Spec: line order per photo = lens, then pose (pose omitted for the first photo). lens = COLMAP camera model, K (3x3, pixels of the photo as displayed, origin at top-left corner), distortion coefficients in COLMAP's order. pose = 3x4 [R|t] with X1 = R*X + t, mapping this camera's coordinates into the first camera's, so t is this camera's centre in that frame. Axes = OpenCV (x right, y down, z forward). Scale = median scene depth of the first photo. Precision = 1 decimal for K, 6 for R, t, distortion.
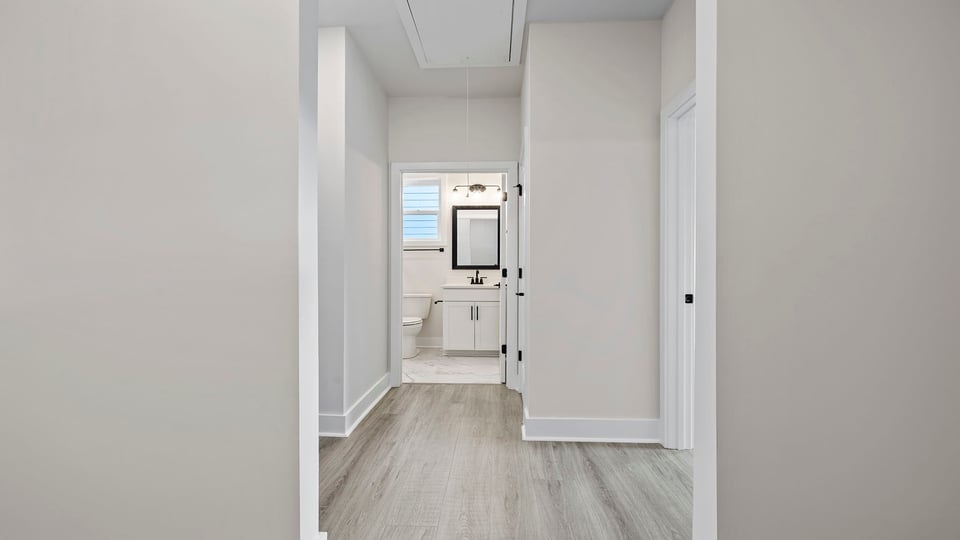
lens RADIAL K [[406.9, 0, 477.6], [0, 406.9, 264.6], [0, 0, 1]] dist [0.004642, 0.000114]
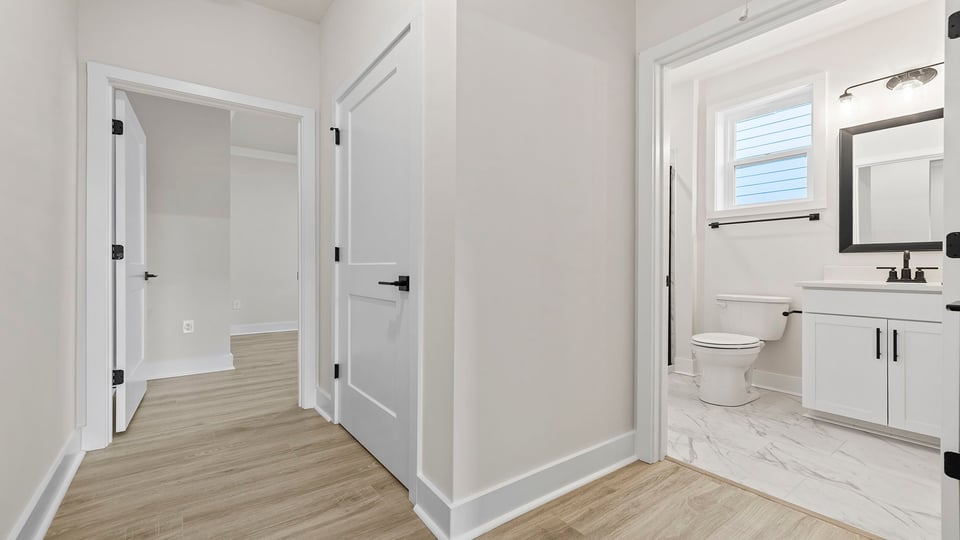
lens RADIAL K [[406.9, 0, 477.6], [0, 406.9, 264.6], [0, 0, 1]] dist [0.004642, 0.000114]
pose [[0.627937, -0.000326, -0.778264, 0.058216], [0.007231, 0.999959, 0.005416, 0.023110], [0.778231, -0.009029, 0.627914, 0.343657]]
